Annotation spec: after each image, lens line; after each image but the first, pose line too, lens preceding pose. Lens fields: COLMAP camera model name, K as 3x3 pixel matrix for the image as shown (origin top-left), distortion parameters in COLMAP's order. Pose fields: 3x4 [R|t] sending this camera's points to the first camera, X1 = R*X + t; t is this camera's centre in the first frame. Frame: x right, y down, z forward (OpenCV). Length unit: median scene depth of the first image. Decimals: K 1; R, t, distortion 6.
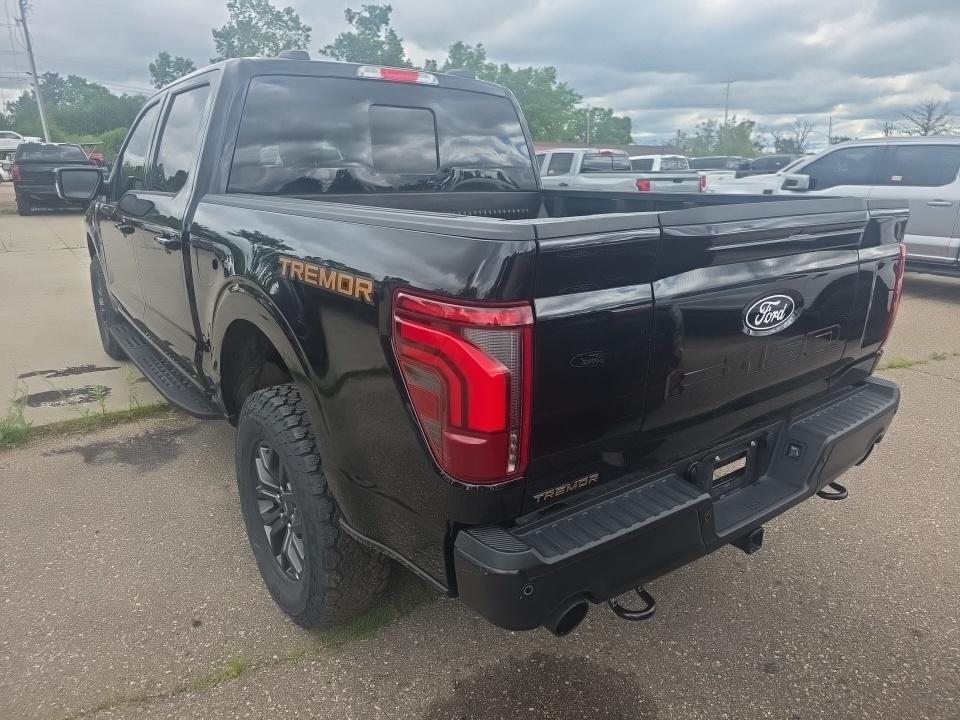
lens RADIAL K [[657.0, 0, 486.7], [0, 657.0, 349.1], [0, 0, 1]] dist [0.033064, -0.028048]
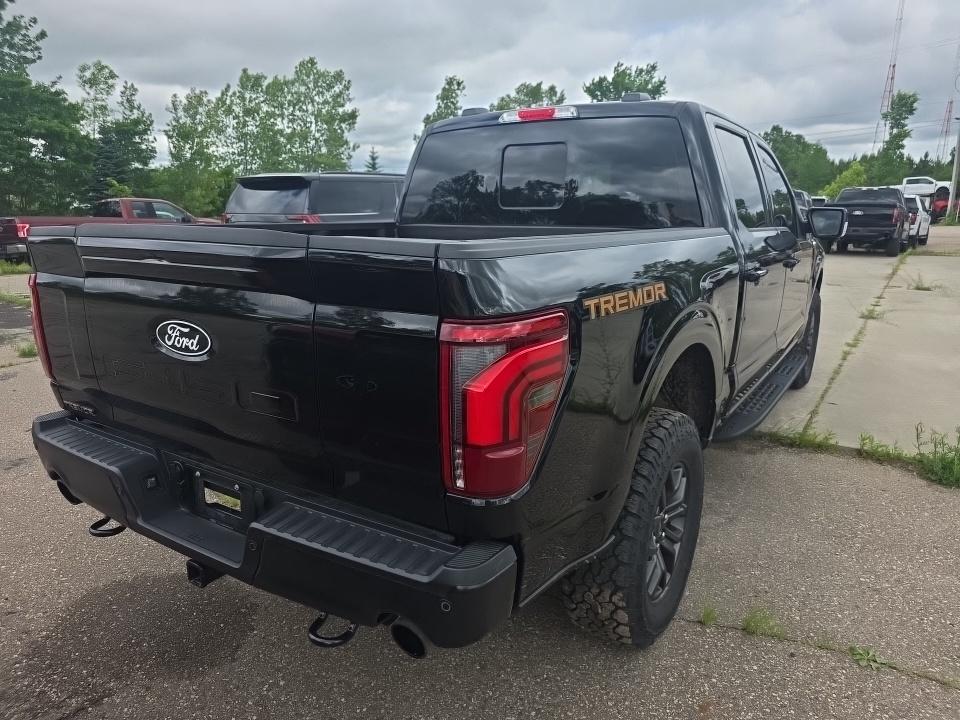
lens RADIAL K [[657.0, 0, 485.2], [0, 657.0, 363.3], [0, 0, 1]] dist [0.033064, -0.028048]
pose [[0.354958, 0.215538, -0.909697, 1.210029], [-0.254488, 0.958591, 0.127823, -0.210584], [0.899578, 0.186135, 0.395111, 0.825758]]
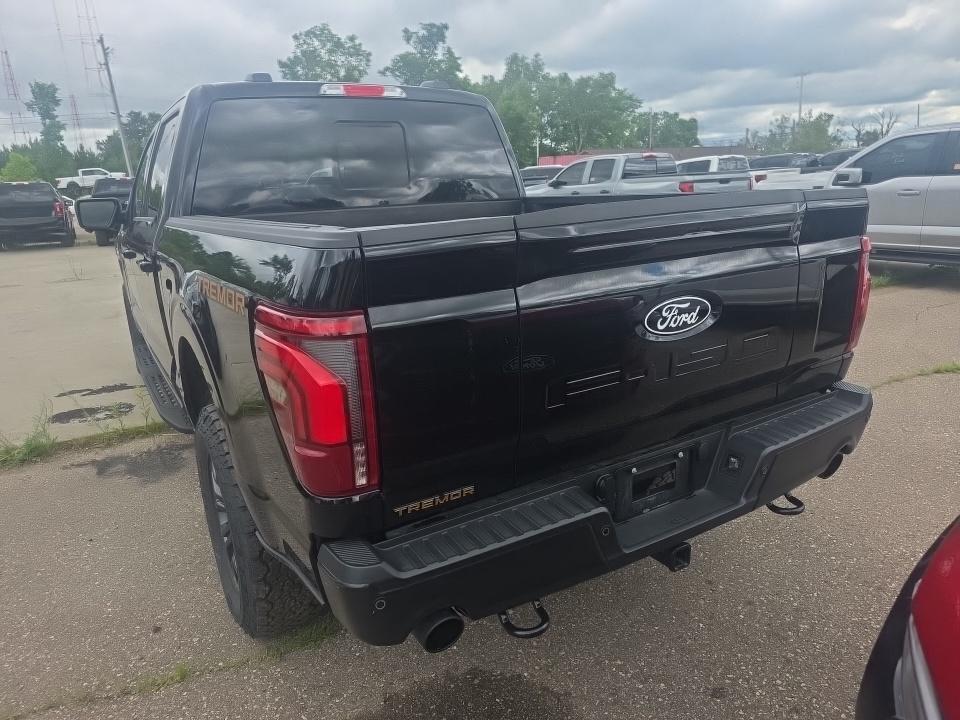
lens RADIAL K [[657.0, 0, 475.3], [0, 657.0, 363.2], [0, 0, 1]] dist [0.033064, -0.028048]
pose [[0.993029, -0.019770, -0.116197, 0.201499], [0.019949, 0.999801, 0.000384, 0.005085], [0.116166, -0.002699, 0.993226, 0.025005]]
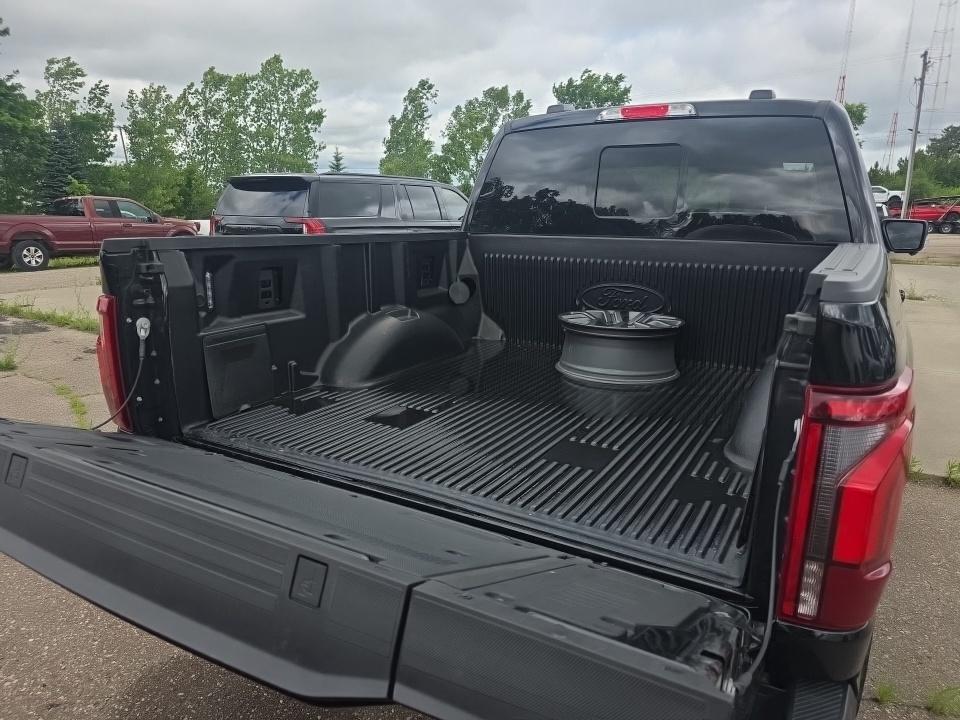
lens RADIAL K [[657.0, 0, 480.6], [0, 657.0, 365.9], [0, 0, 1]] dist [0.033064, -0.028048]
pose [[0.399213, 0.215583, -0.891153, 0.937833], [-0.261333, 0.958400, 0.114780, -0.169141], [0.878825, 0.187066, 0.438945, 0.645160]]
